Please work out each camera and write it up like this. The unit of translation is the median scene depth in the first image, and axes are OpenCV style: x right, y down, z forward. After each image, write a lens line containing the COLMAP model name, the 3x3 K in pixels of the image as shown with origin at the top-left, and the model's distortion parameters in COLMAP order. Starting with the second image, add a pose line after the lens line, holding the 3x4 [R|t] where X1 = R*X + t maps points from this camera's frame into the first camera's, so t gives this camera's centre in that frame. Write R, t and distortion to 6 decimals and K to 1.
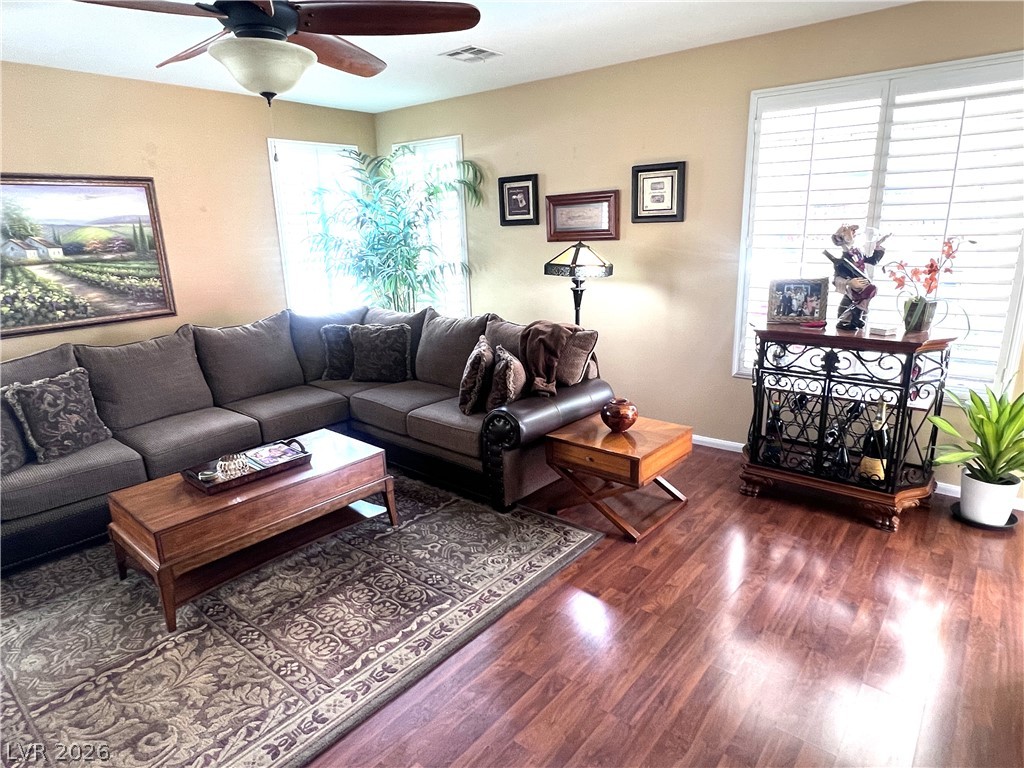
lens RADIAL K [[609.5, 0, 508.5], [0, 609.5, 396.1], [0, 0, 1]] dist [-0.003154, -0.001525]
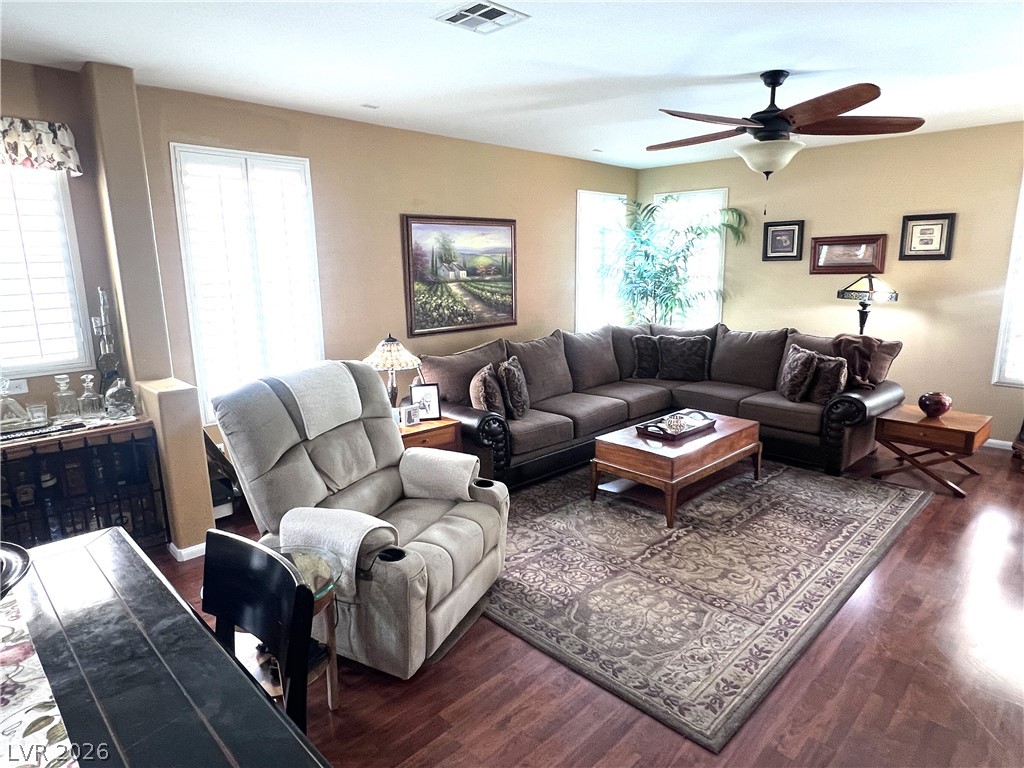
lens RADIAL K [[609.5, 0, 507.6], [0, 609.5, 389.7], [0, 0, 1]] dist [-0.003154, -0.001525]
pose [[0.994746, 0.037483, -0.095264, -0.502866], [-0.043511, 0.997127, -0.062012, 0.099701], [0.092665, 0.065831, 0.993519, -0.318520]]
